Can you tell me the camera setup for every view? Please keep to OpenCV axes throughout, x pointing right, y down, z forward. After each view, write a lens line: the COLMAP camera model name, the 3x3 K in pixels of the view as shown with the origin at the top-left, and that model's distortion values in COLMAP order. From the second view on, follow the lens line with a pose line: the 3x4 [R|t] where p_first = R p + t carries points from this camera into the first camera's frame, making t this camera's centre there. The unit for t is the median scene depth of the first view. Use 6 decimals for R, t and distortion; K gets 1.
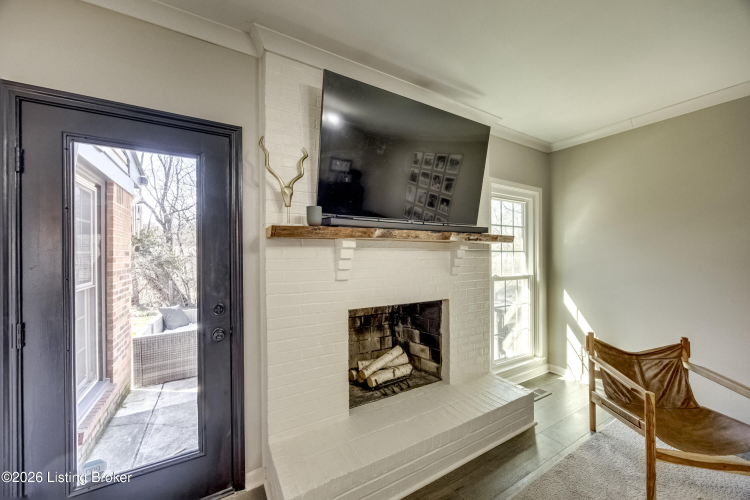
lens RADIAL K [[289.2, 0, 375.0], [0, 289.2, 250.0], [0, 0, 1]] dist [0.001286, 0.000017]
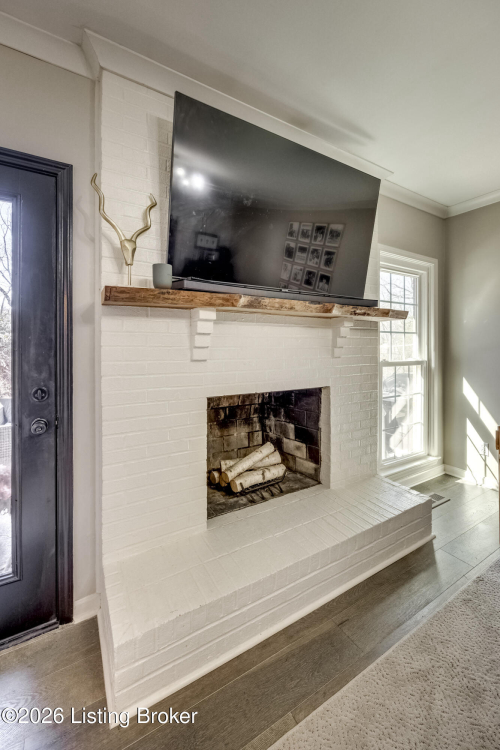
lens RADIAL K [[306.7, 0, 249.1], [0, 306.7, 339.7], [0, 0, 1]] dist [-0.002958, -0.000108]
pose [[0.999978, 0.006043, 0.002807, 0.020626], [-0.006027, 0.999965, -0.005746, 0.044215], [-0.002842, 0.005729, 0.999980, 0.124481]]
